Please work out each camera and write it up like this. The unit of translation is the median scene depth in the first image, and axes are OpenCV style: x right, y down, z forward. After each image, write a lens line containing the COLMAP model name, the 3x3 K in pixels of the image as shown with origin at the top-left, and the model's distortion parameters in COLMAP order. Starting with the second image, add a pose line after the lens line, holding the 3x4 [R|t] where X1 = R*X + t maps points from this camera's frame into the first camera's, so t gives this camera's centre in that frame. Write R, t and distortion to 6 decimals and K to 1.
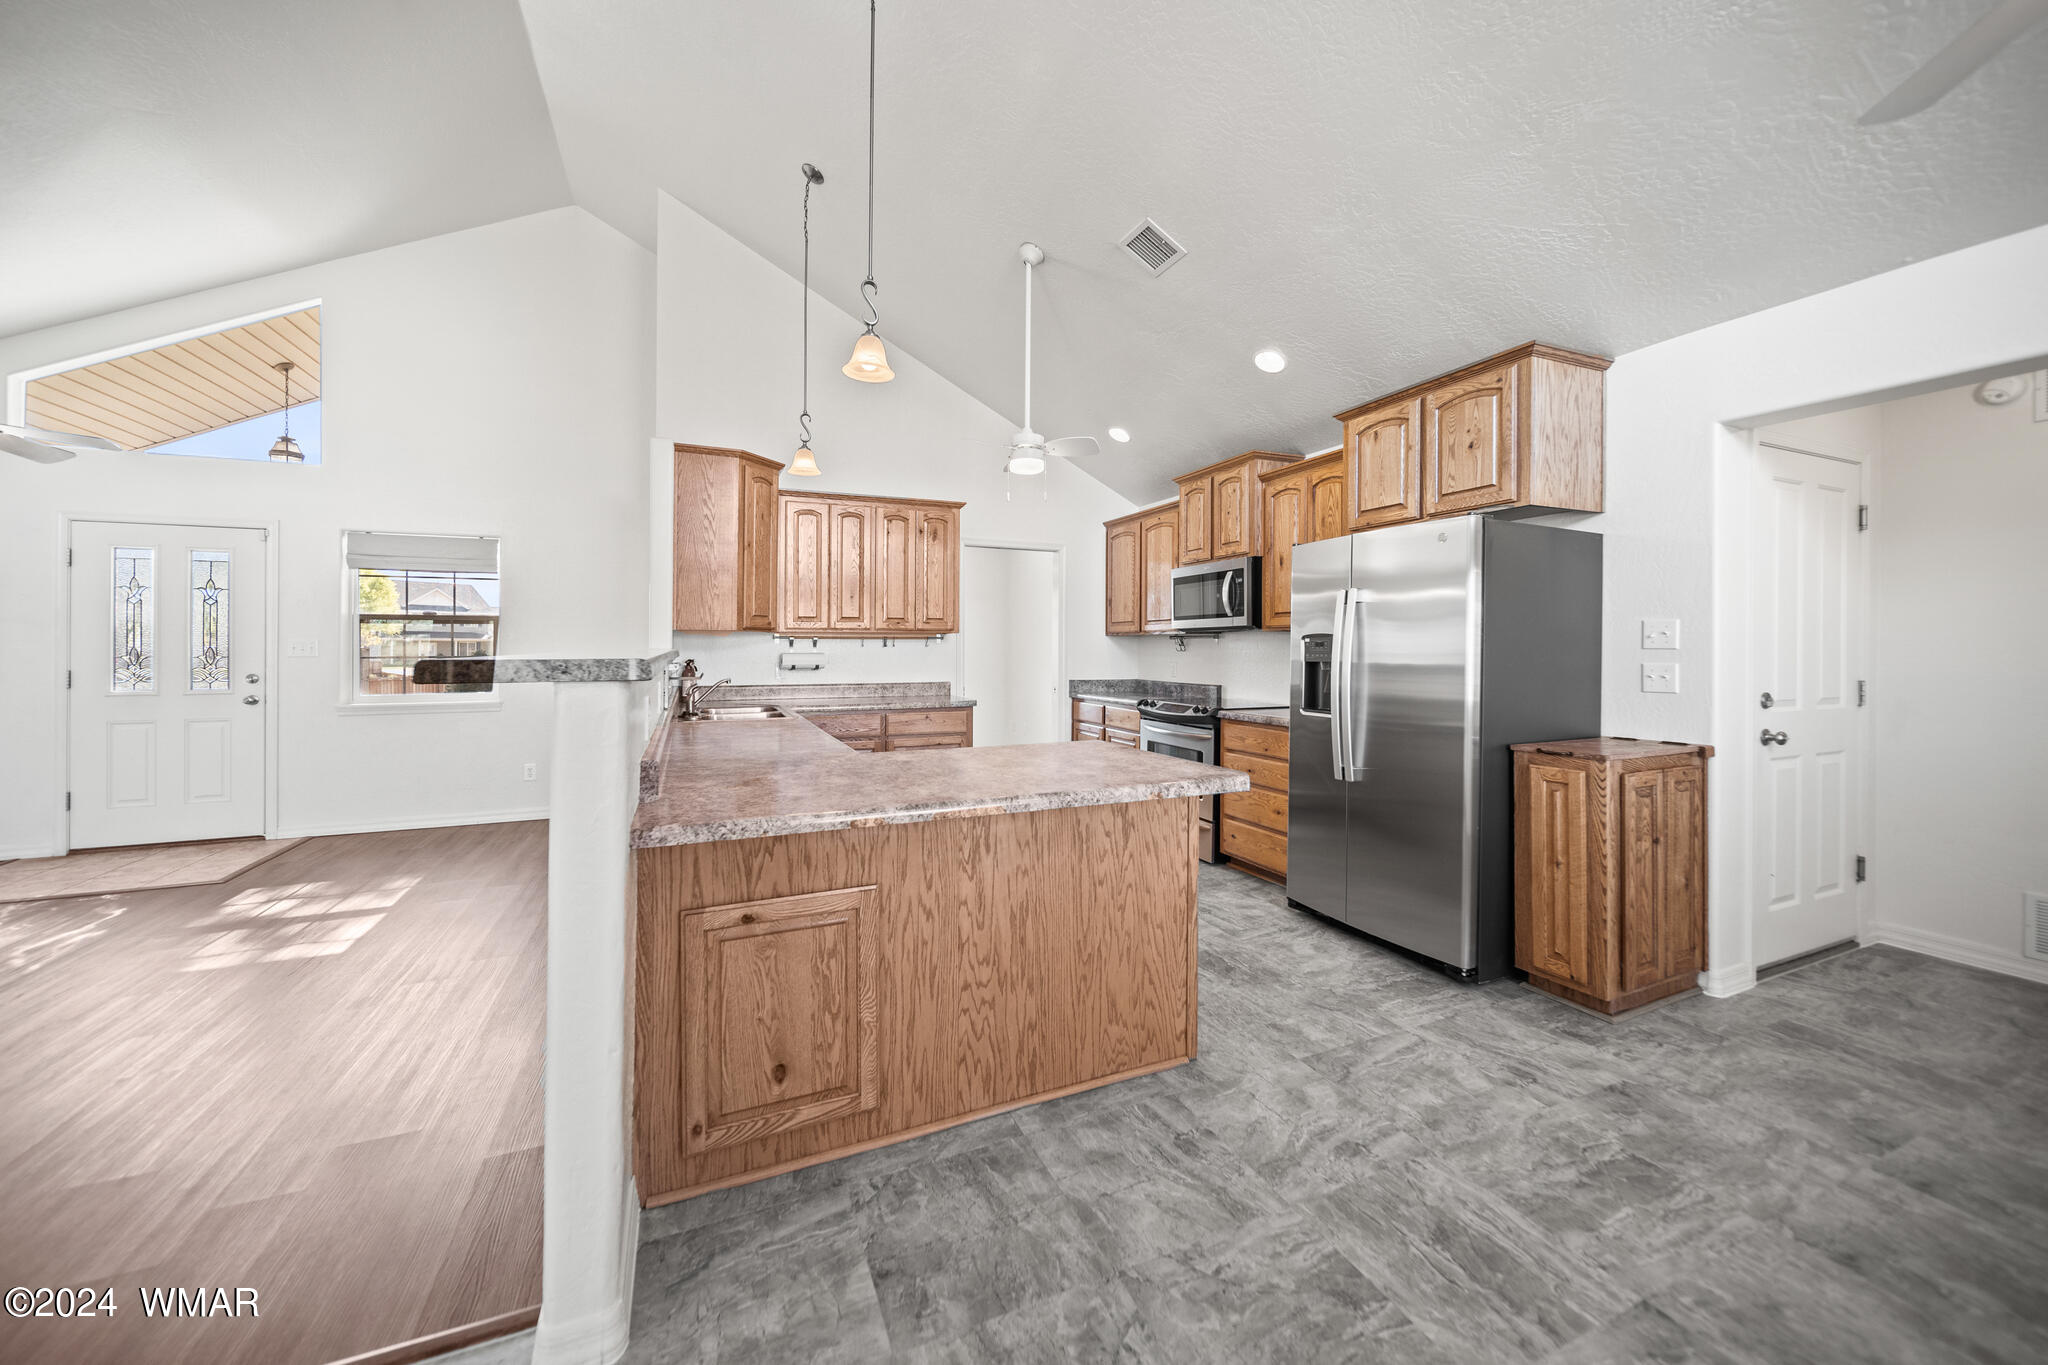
lens RADIAL K [[761.8, 0, 978.4], [0, 761.8, 655.7], [0, 0, 1]] dist [-0.000032, -0.000052]
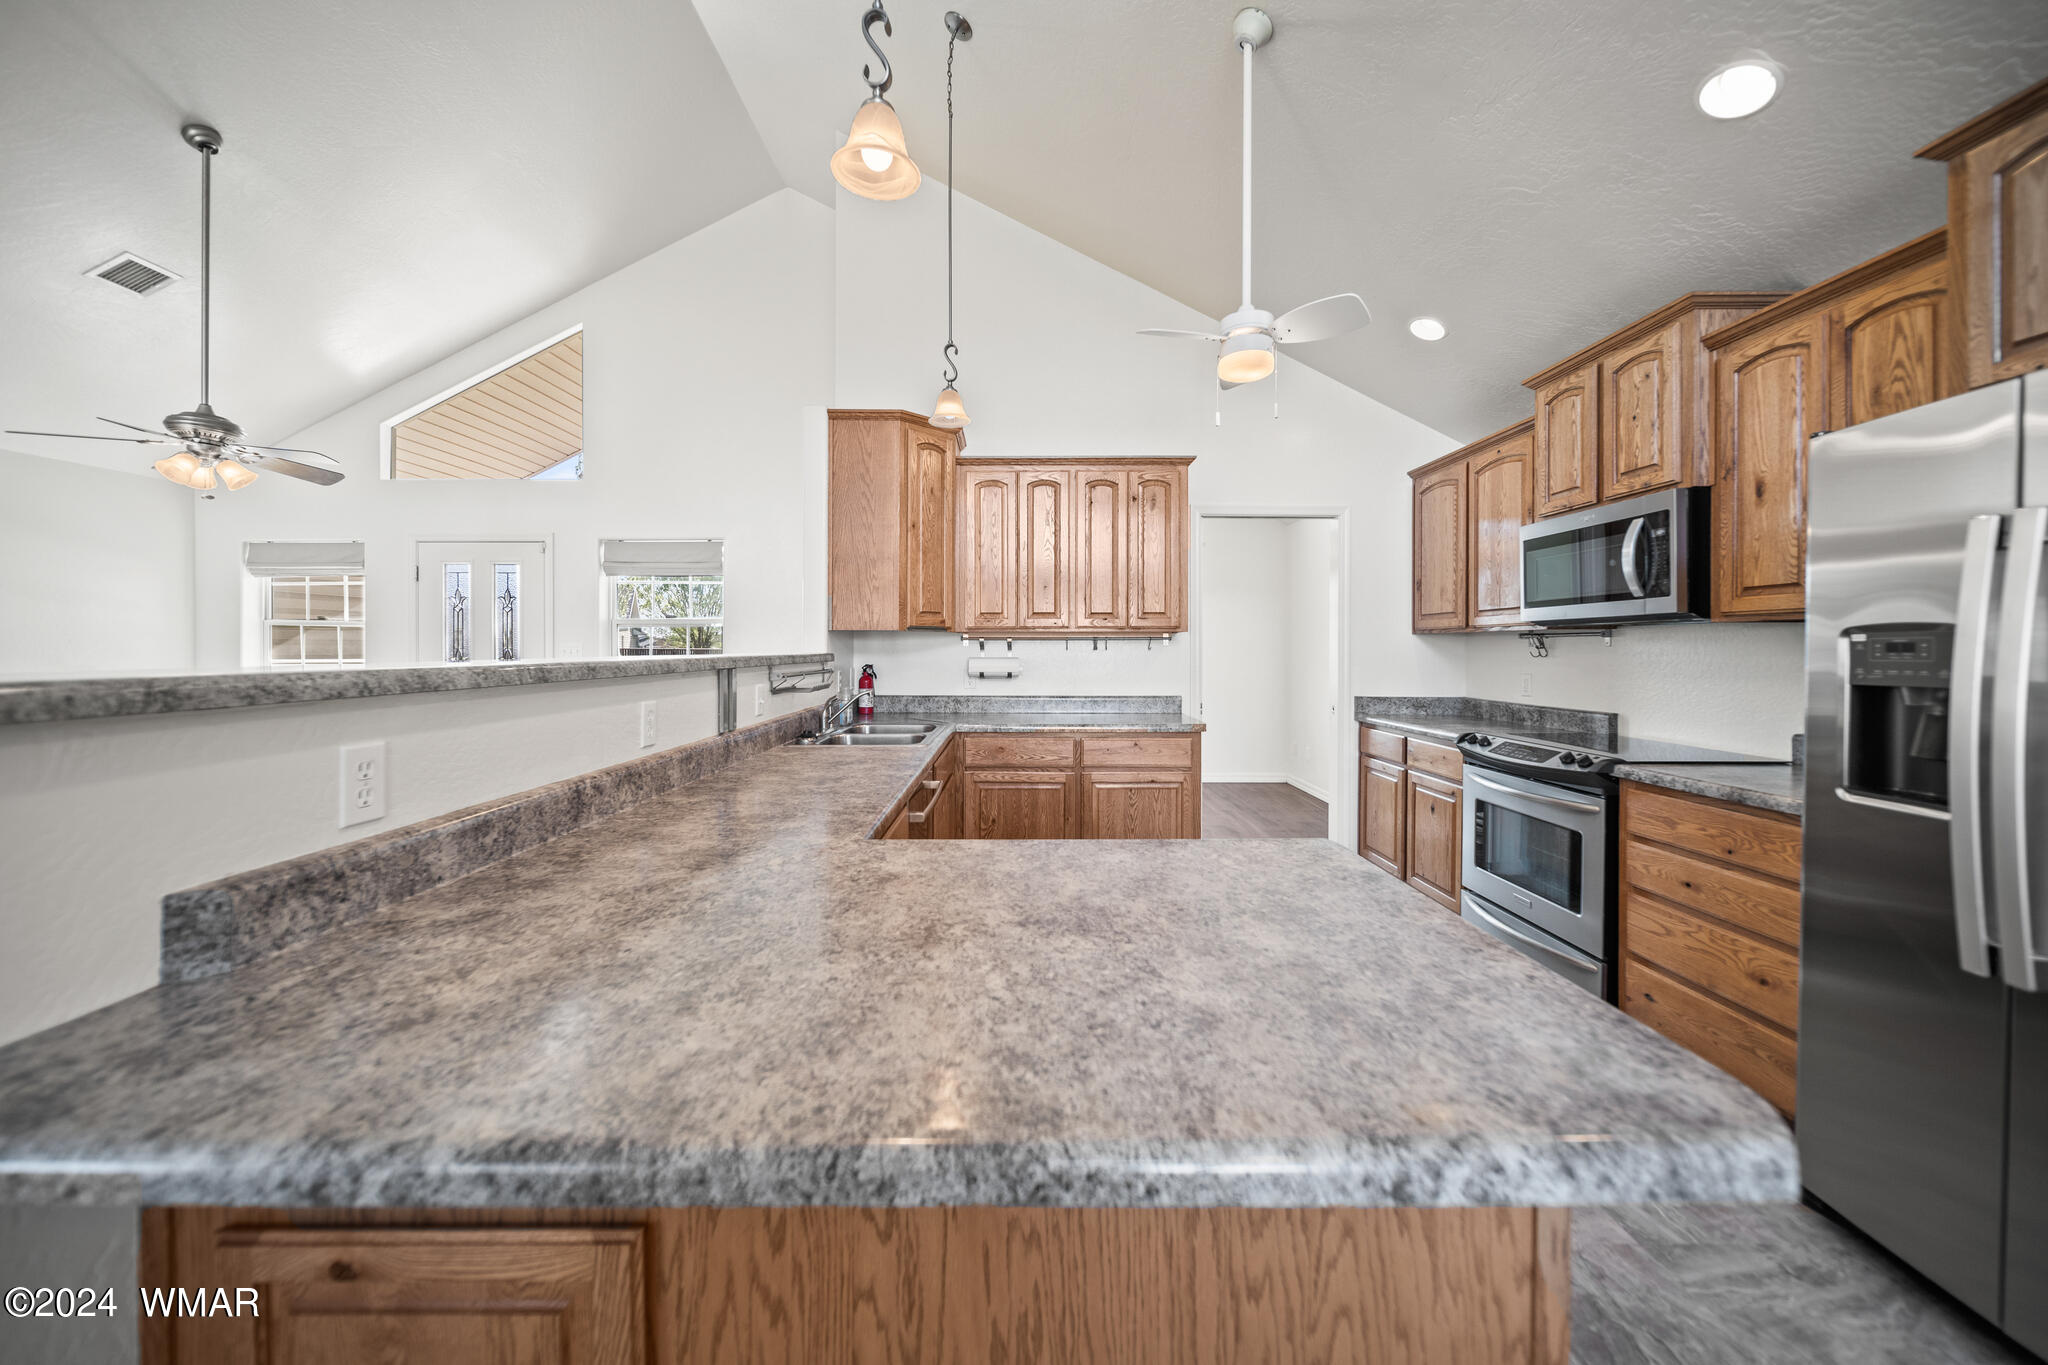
lens RADIAL K [[749.2, 0, 1008.5], [0, 749.2, 651.8], [0, 0, 1]] dist [0.001082, -0.002330]
pose [[0.934280, 0.000840, -0.356538, 0.083455], [-0.003511, 0.999970, -0.006843, -0.005090], [0.356522, 0.007645, 0.934256, 0.286814]]
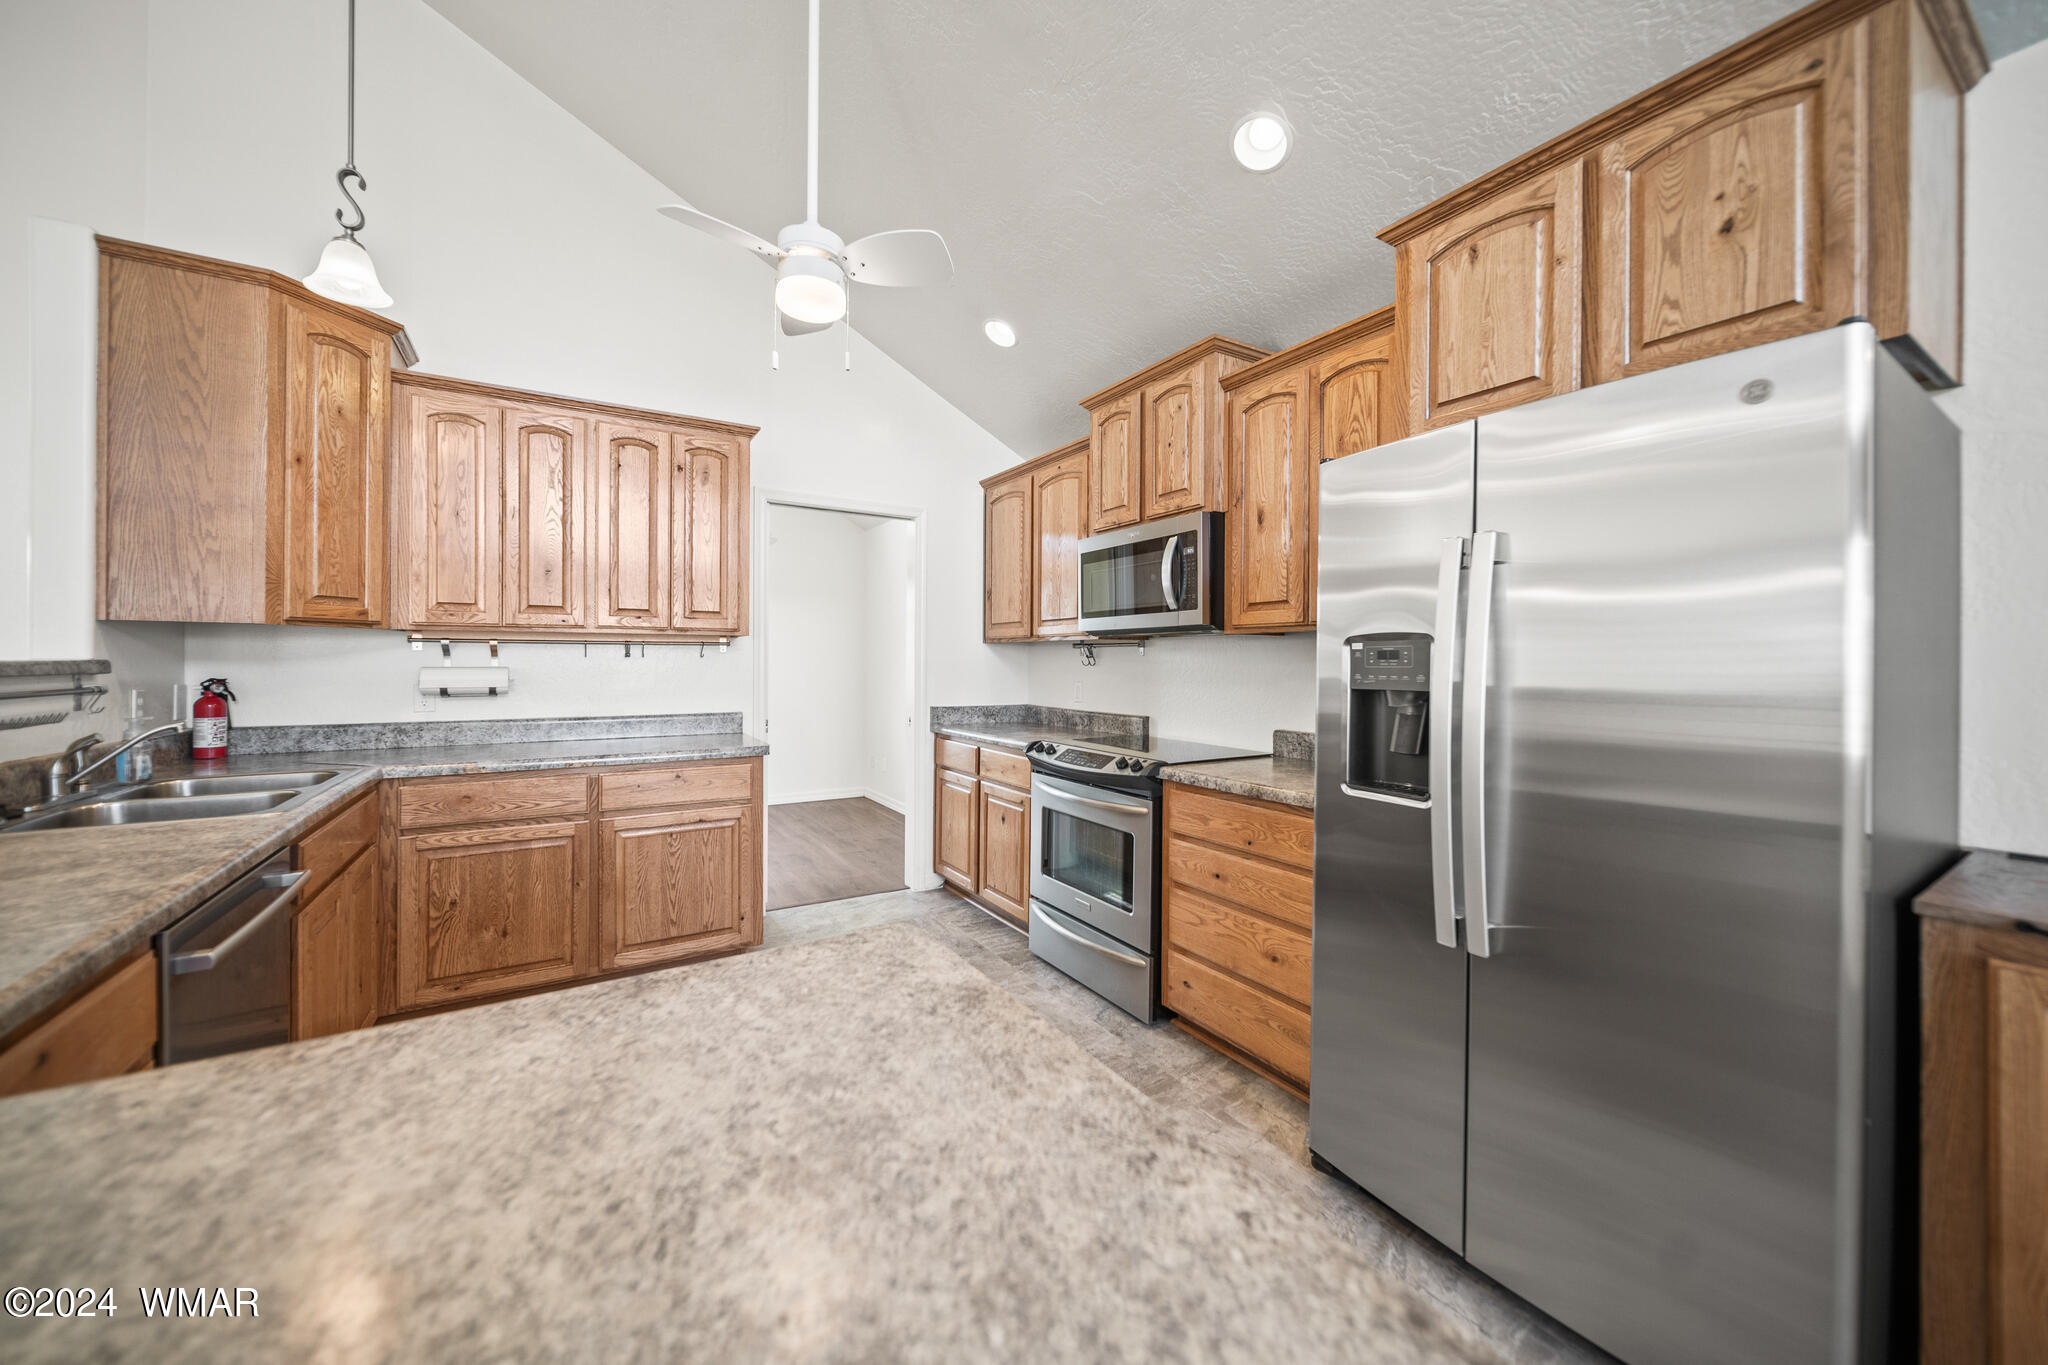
lens RADIAL K [[748.1, 0, 1032.4], [0, 748.1, 660.3], [0, 0, 1]] dist [-0.001172, -0.000134]
pose [[0.978143, 0.003613, 0.207901, 0.086263], [-0.001449, 0.999943, -0.010562, -0.004019], [-0.207927, 0.010029, 0.978093, 0.400447]]
